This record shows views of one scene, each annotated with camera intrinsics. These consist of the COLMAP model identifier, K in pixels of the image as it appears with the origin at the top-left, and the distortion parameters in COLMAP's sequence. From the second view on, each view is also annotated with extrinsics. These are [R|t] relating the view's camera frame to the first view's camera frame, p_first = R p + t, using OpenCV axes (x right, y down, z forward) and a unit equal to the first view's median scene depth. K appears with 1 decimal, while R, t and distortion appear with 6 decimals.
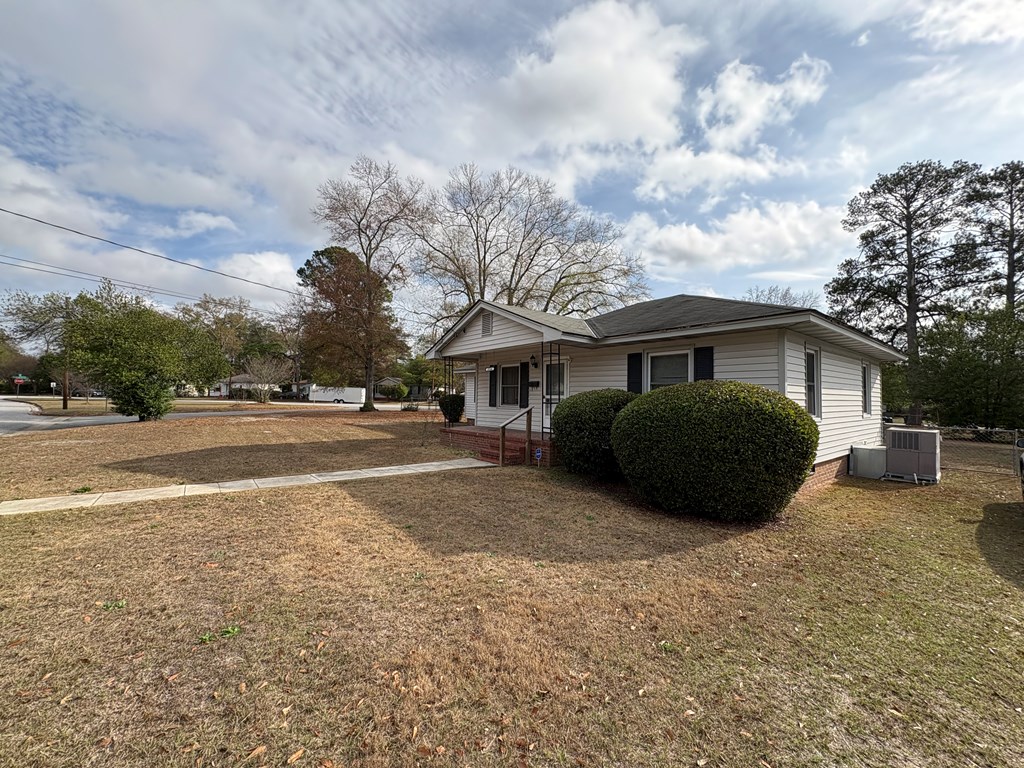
lens RADIAL K [[406.2, 0, 511.1], [0, 406.2, 382.4], [0, 0, 1]] dist [-0.000182, 0.000288]
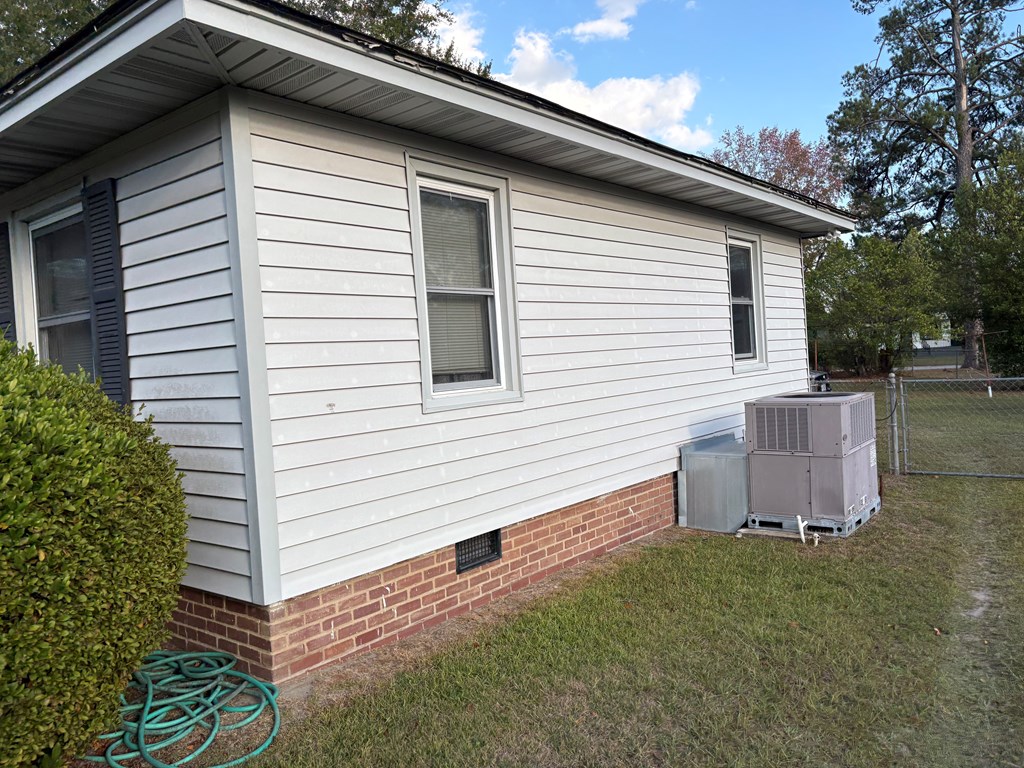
lens RADIAL K [[790.5, 0, 512.8], [0, 790.5, 364.3], [0, 0, 1]] dist [-0.005586, -0.006894]
pose [[0.975689, -0.071196, 0.207274, 0.153019], [0.063008, 0.996959, 0.045848, 0.008703], [-0.209908, -0.031673, 0.977208, 0.087743]]
